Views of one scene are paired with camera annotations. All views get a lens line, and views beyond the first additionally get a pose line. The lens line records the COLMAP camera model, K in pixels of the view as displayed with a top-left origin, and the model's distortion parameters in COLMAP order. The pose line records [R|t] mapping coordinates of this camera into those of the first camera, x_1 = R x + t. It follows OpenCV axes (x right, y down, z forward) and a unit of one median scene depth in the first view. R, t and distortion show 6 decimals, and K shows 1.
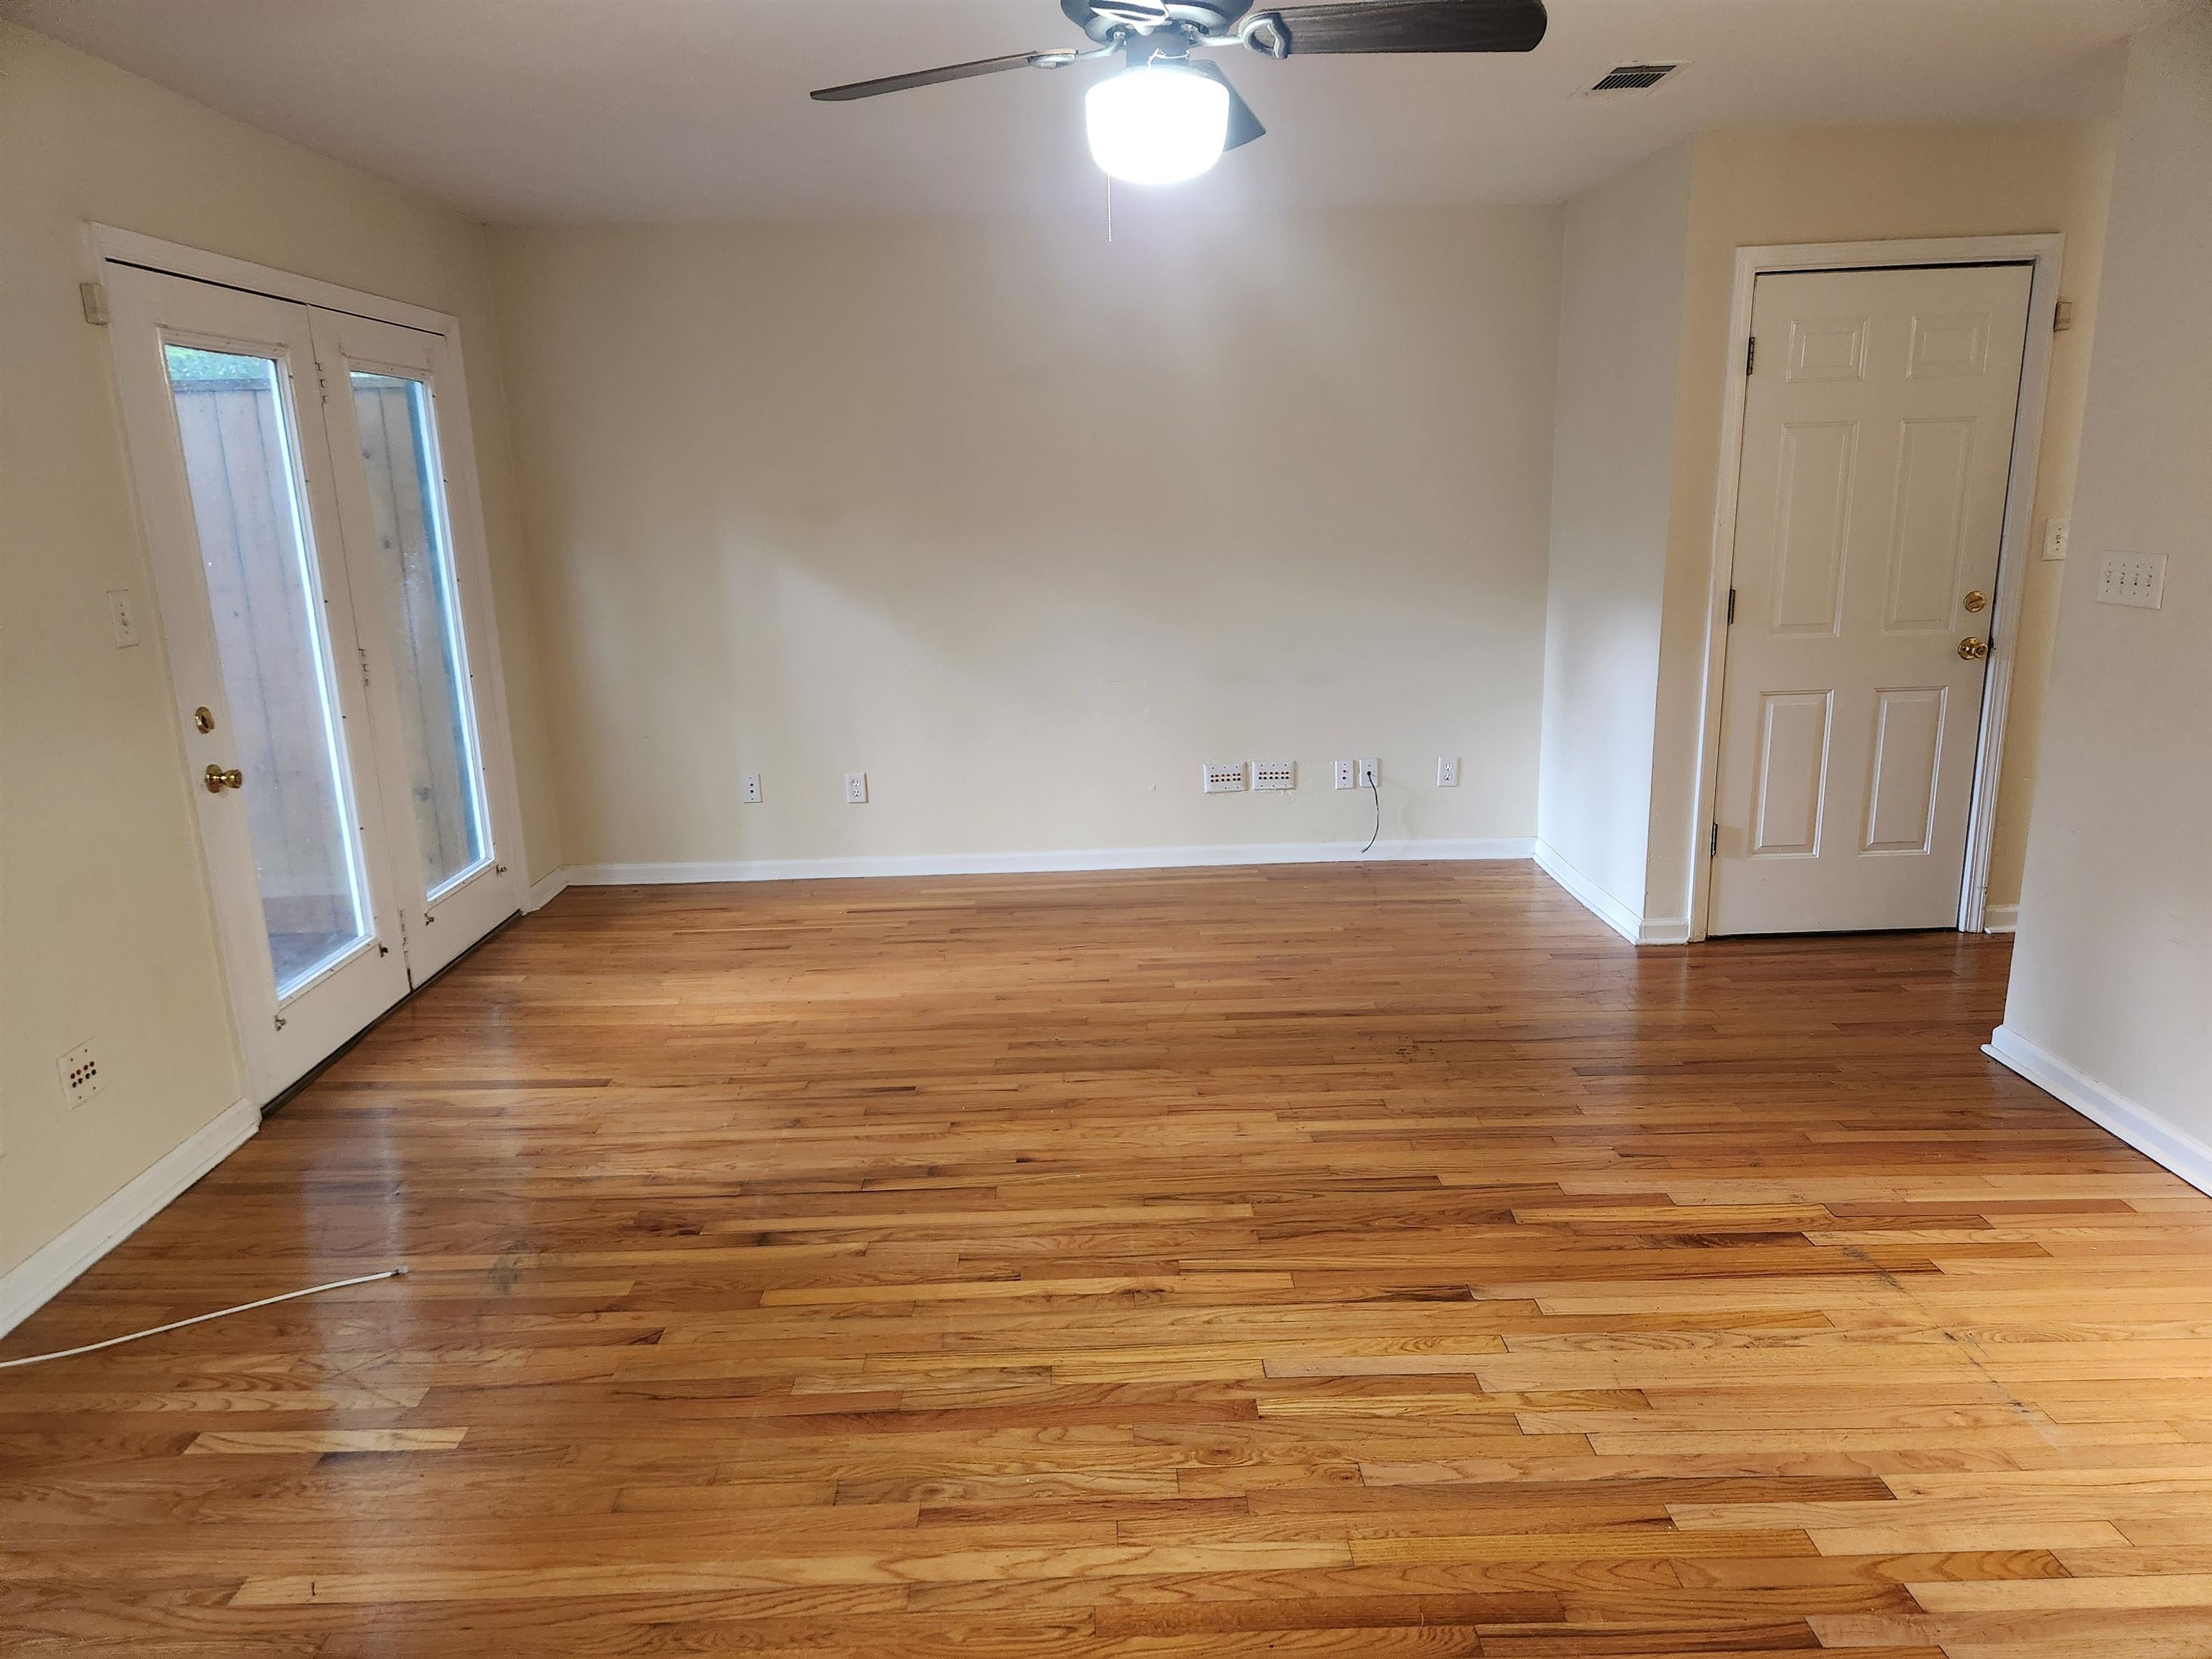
lens RADIAL K [[1451.8, 0, 1098.4], [0, 1451.8, 833.9], [0, 0, 1]] dist [0.073527, -0.058143]
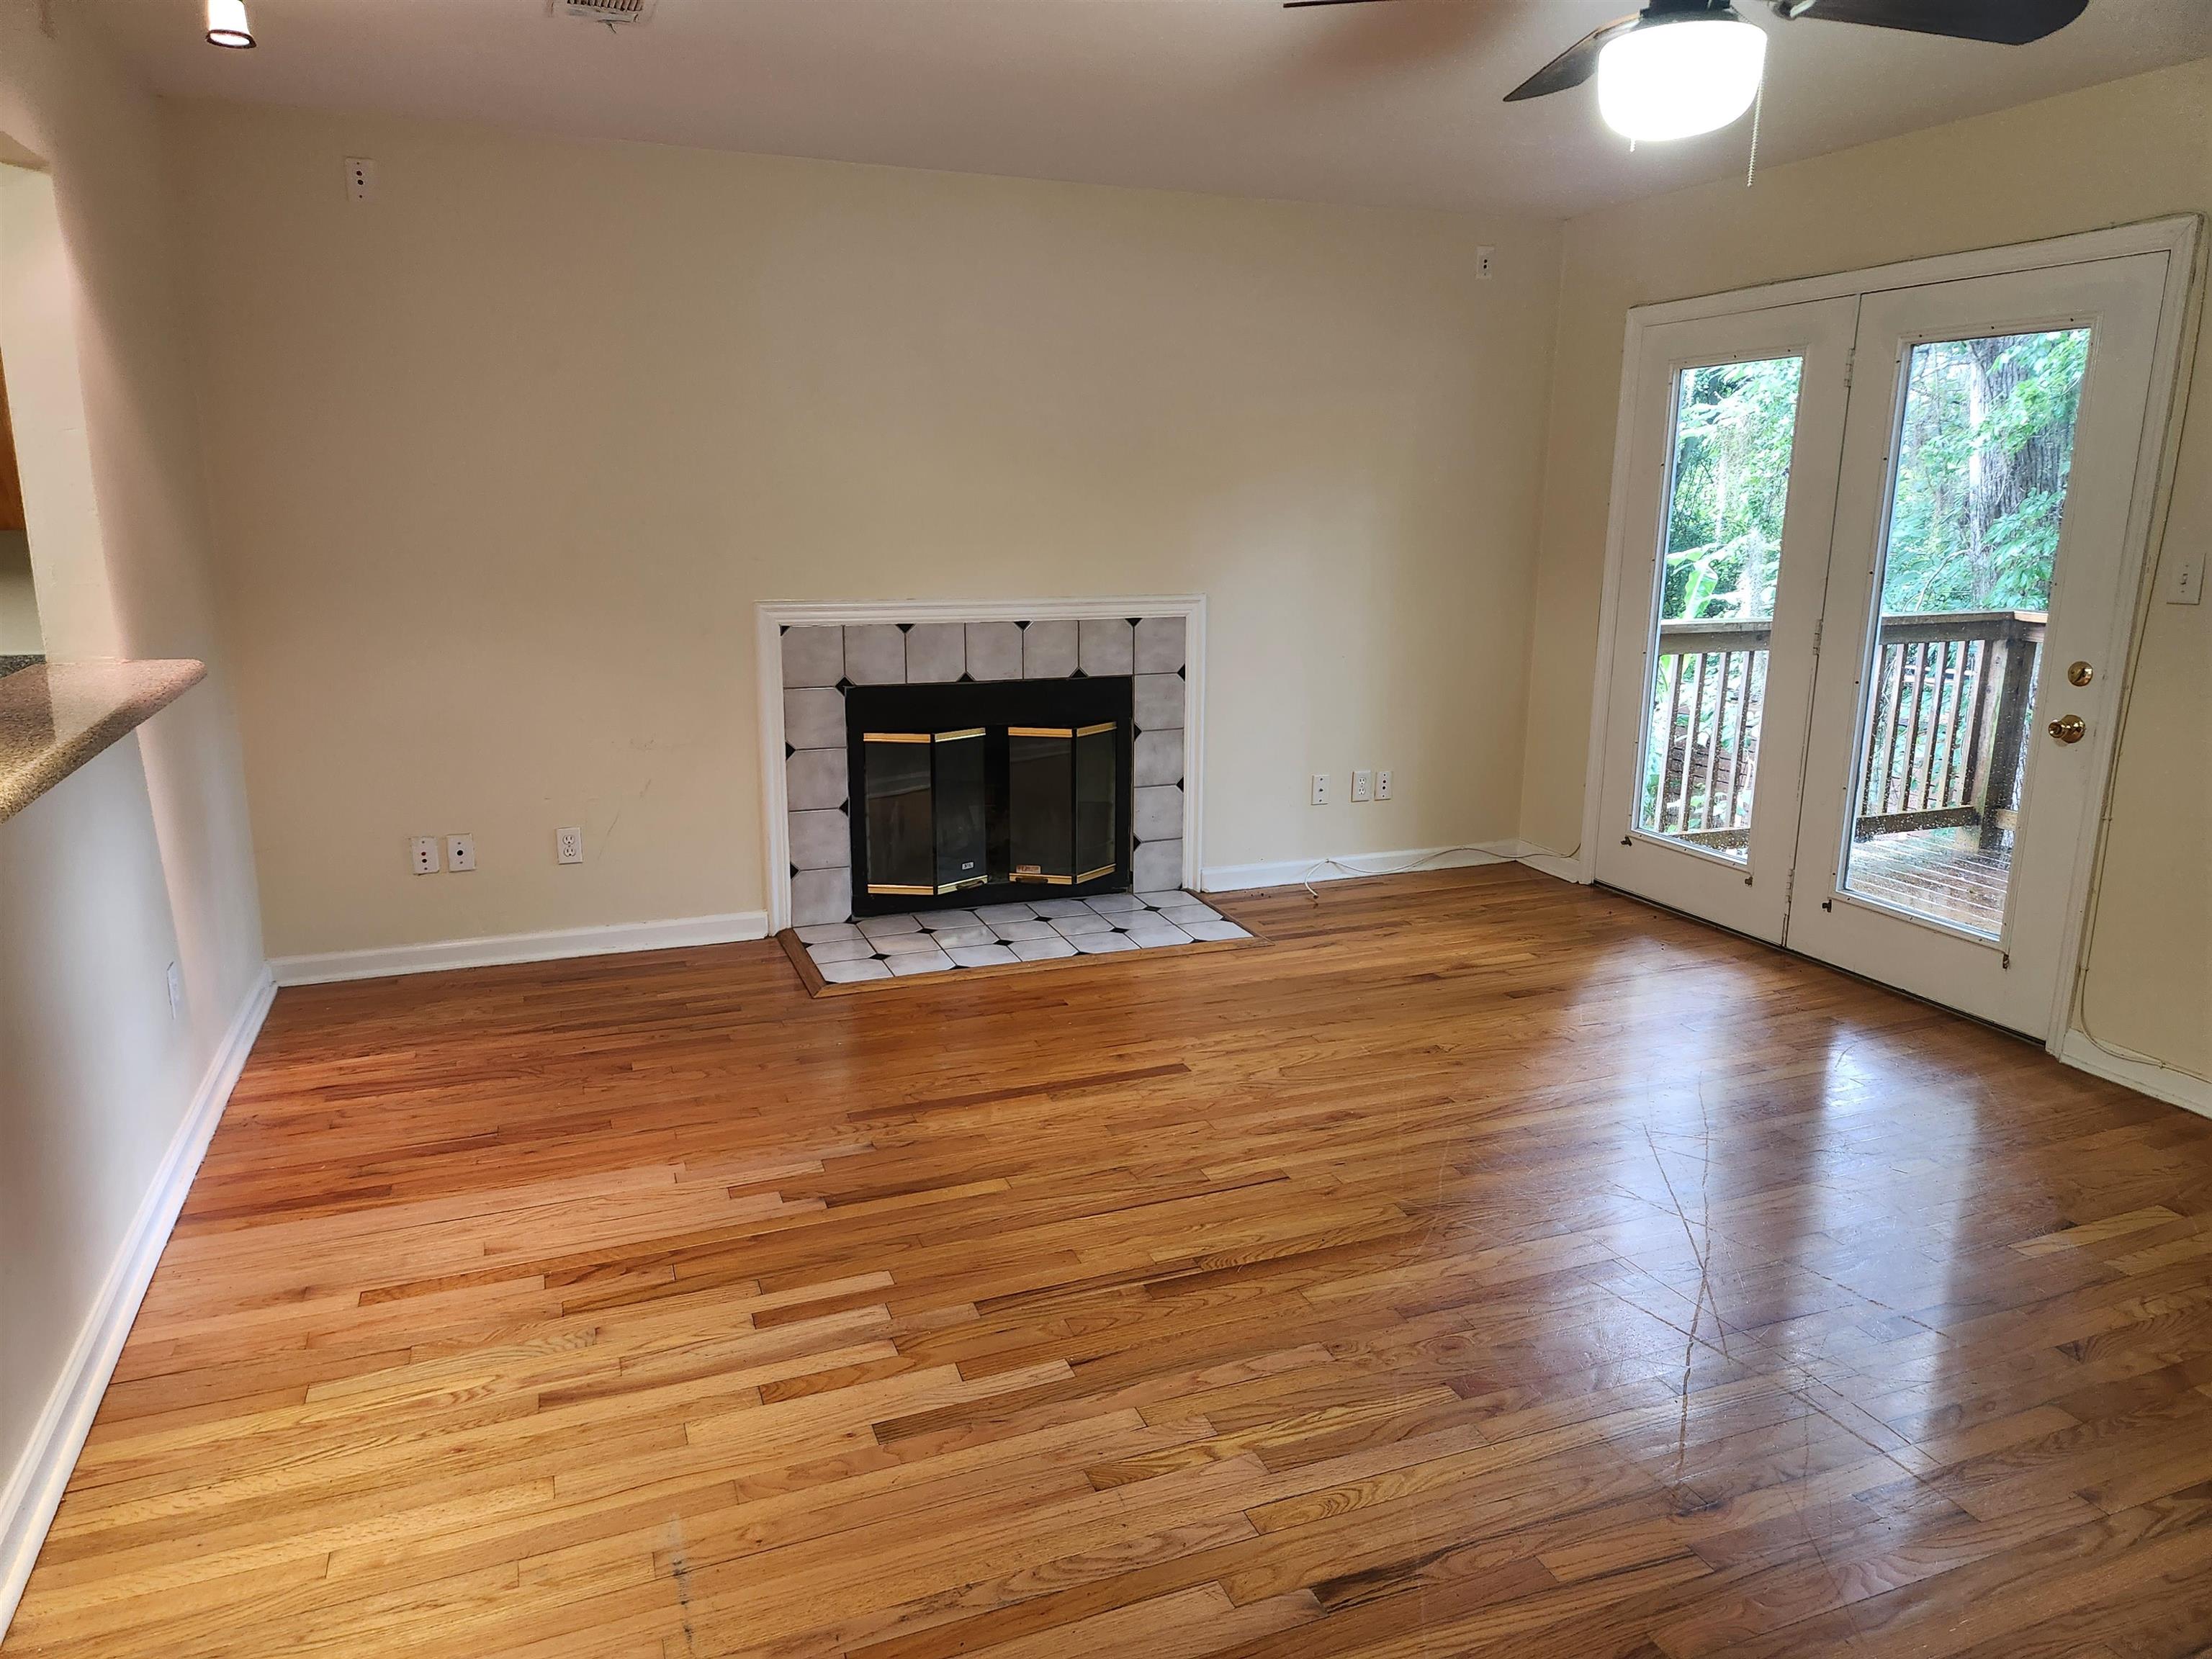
lens RADIAL K [[1451.8, 0, 1098.4], [0, 1451.8, 833.9], [0, 0, 1]] dist [0.073527, -0.058143]
pose [[-0.937863, 0.092988, -0.334315, 0.664833], [-0.072432, 0.889746, 0.450673, -0.396289], [0.339363, 0.446884, -0.827724, 1.654848]]
